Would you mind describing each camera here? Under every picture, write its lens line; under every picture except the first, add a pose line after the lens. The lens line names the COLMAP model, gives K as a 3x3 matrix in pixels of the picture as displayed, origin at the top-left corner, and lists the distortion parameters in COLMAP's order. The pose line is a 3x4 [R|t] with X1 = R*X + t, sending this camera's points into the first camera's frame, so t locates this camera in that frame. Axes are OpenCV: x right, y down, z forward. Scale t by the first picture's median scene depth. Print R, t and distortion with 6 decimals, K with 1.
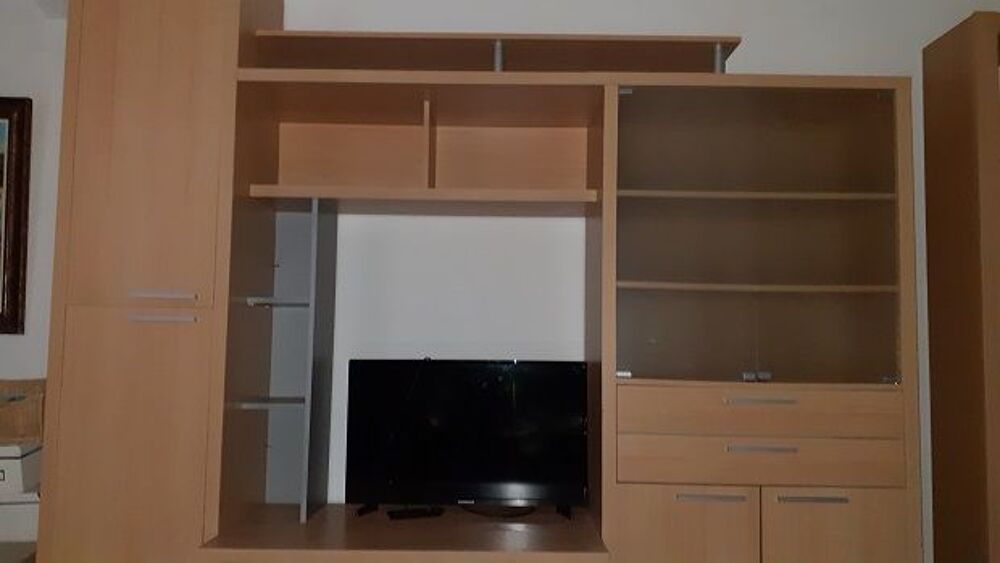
lens RADIAL K [[803.7, 0, 500.0], [0, 803.7, 281.5], [0, 0, 1]] dist [0.009835, 0.002418]
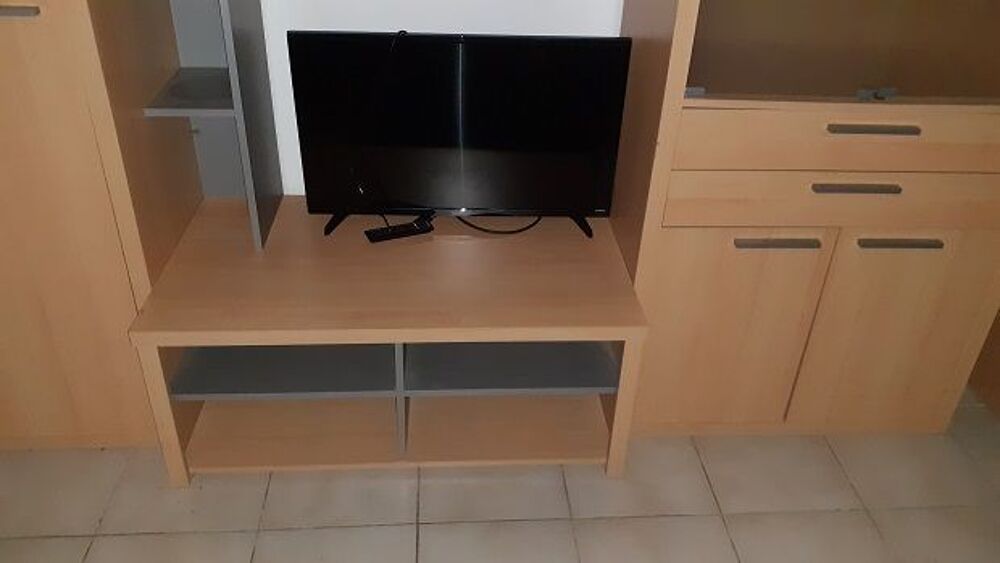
lens RADIAL K [[803.7, 0, 500.0], [0, 803.7, 281.5], [0, 0, 1]] dist [0.009835, 0.002418]
pose [[0.997588, -0.015596, 0.067641, -0.056556], [-0.029293, 0.788837, 0.613904, -0.158652], [-0.062932, -0.614404, 0.786478, 0.318093]]
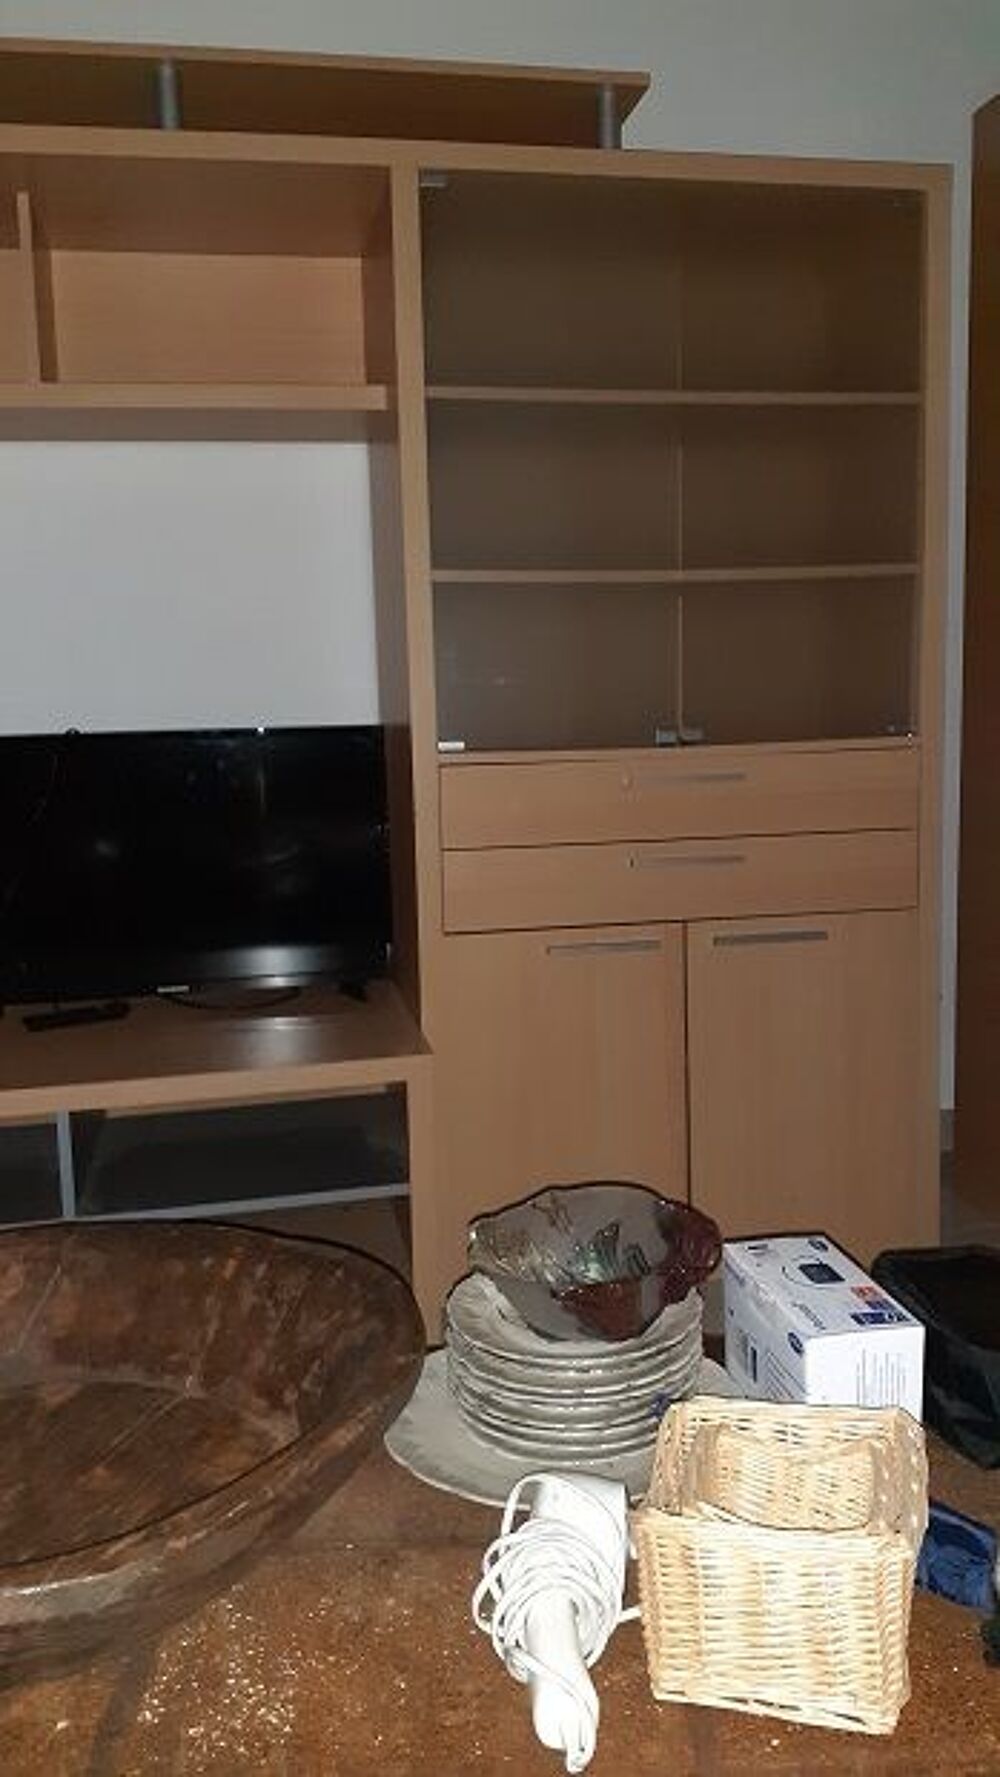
lens RADIAL K [[1437.2, 0, 500.0], [0, 1437.2, 888.5], [0, 0, 1]] dist [-0.009155, -0.001265]
pose [[0.981465, -0.067470, 0.179369, 0.005952], [0.028756, 0.977227, 0.210241, 0.009199], [-0.189469, -0.201187, 0.961054, 0.035760]]
